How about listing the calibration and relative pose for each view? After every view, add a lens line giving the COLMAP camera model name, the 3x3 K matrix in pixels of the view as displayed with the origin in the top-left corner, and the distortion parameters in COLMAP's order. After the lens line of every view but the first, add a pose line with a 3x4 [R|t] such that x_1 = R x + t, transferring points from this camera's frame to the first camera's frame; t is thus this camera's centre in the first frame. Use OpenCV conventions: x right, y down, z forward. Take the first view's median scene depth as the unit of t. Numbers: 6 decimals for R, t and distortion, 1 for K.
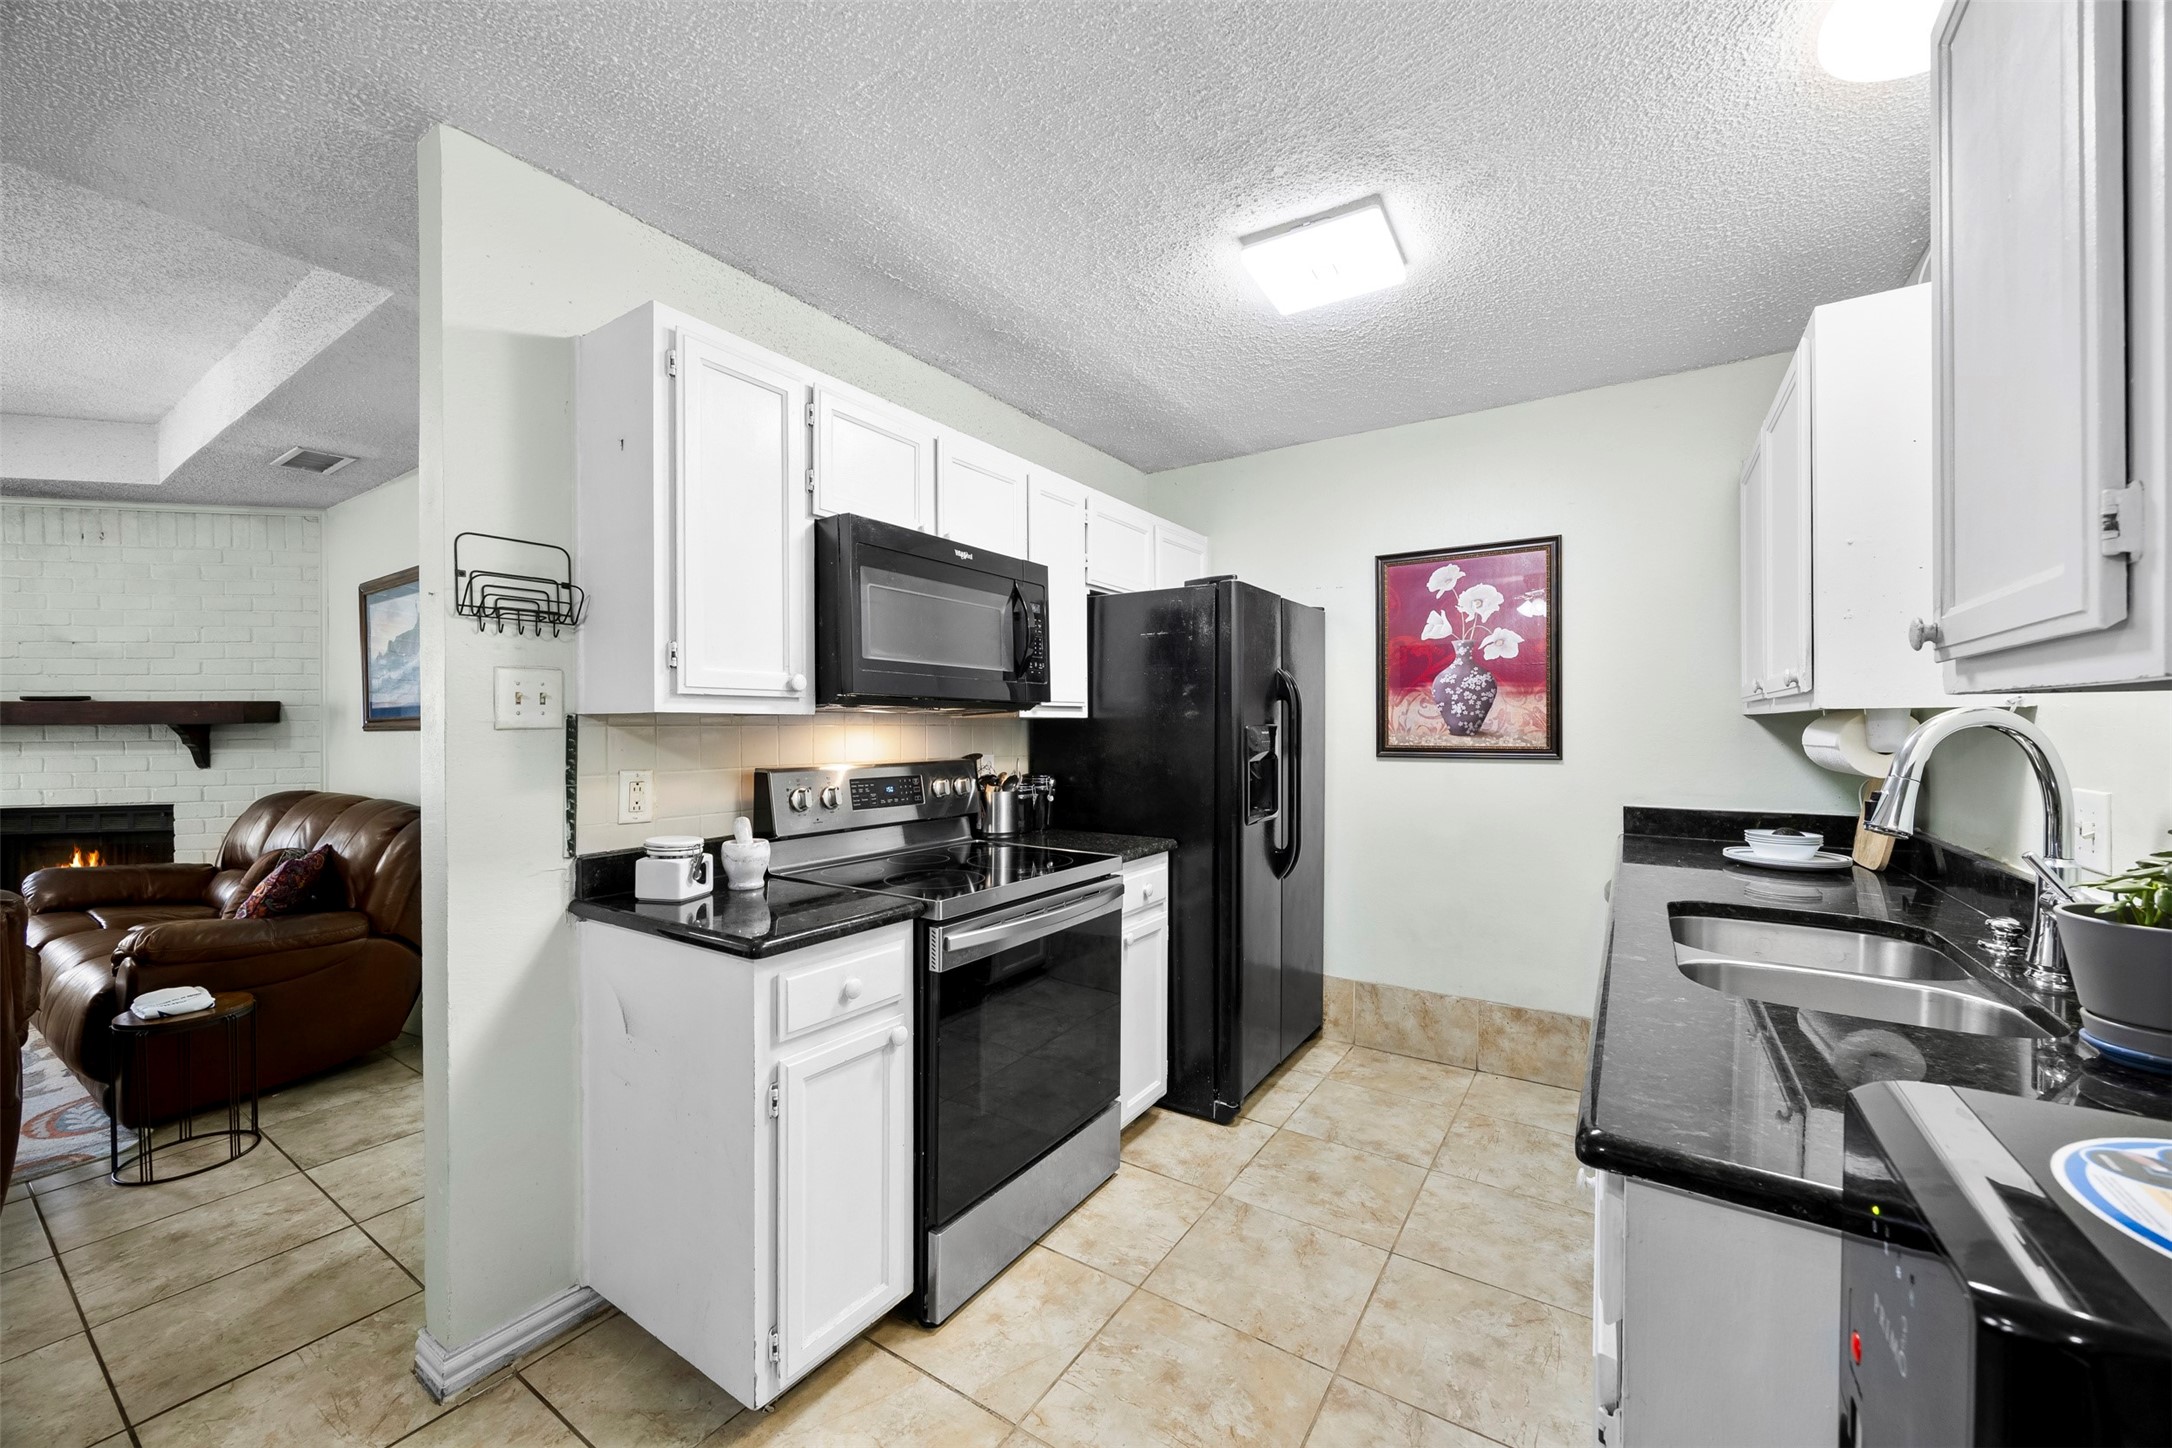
lens RADIAL K [[838.5, 0, 1080.0], [0, 838.5, 727.9], [0, 0, 1]] dist [0.000744, 0.000104]
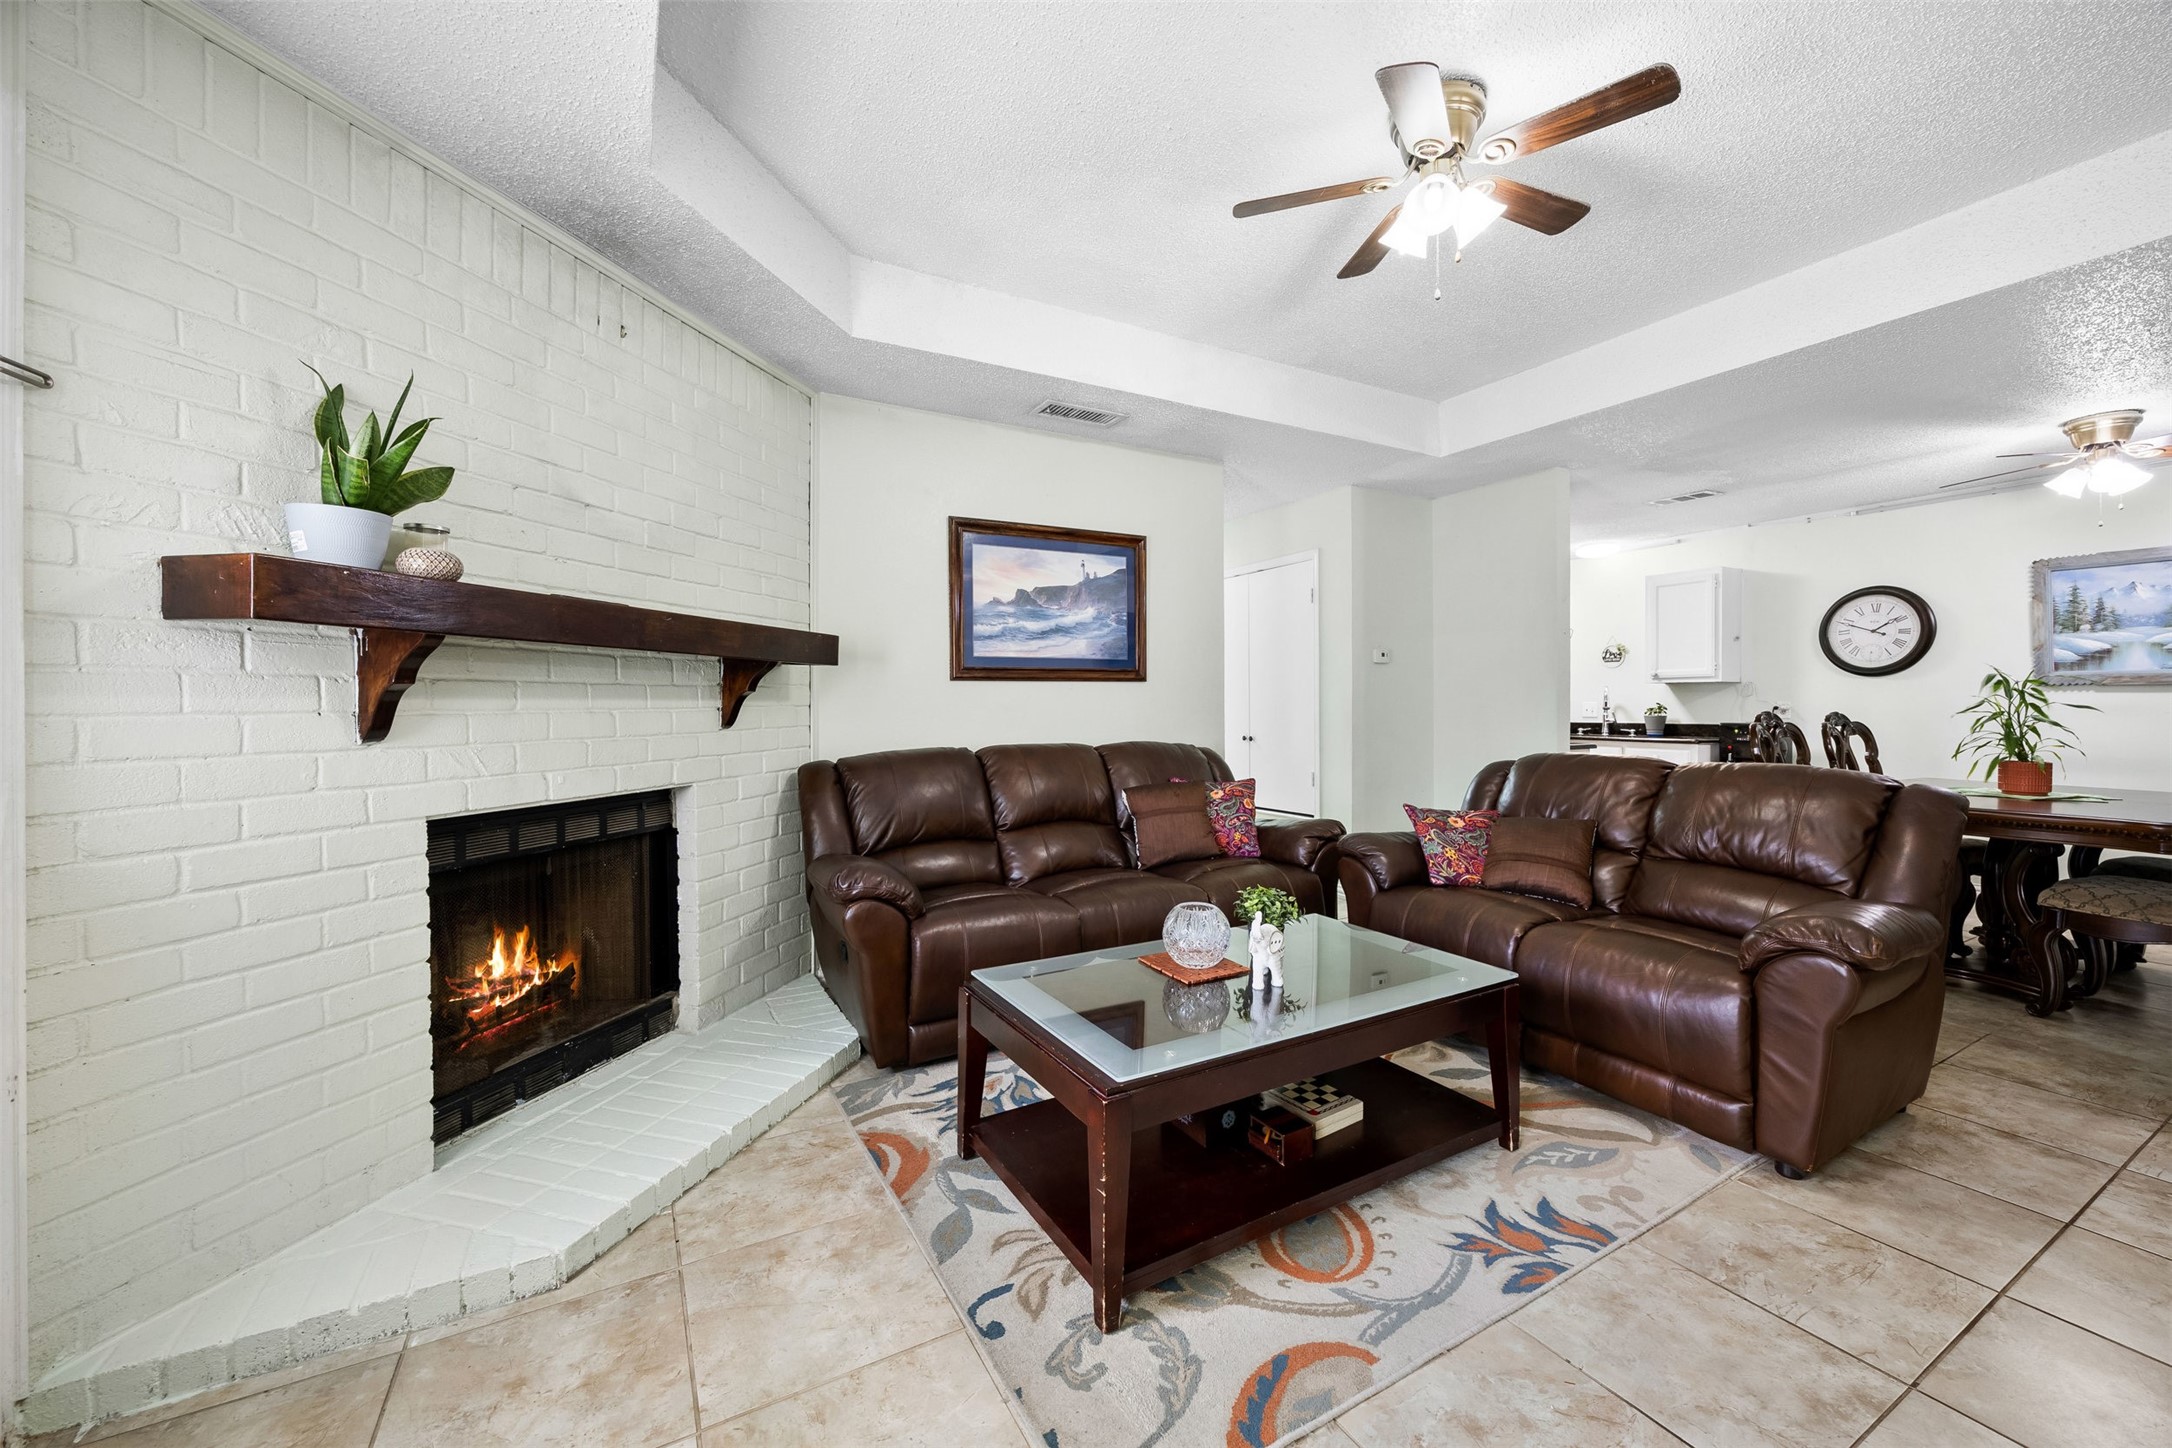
lens RADIAL K [[838.5, 0, 1086.5], [0, 838.5, 716.0], [0, 0, 1]] dist [0.000744, 0.000104]
pose [[0.451815, -0.006751, 0.892086, -1.541994], [0.001494, 0.999976, 0.006811, 0.035309], [-0.892111, -0.001745, 0.451814, 0.448770]]
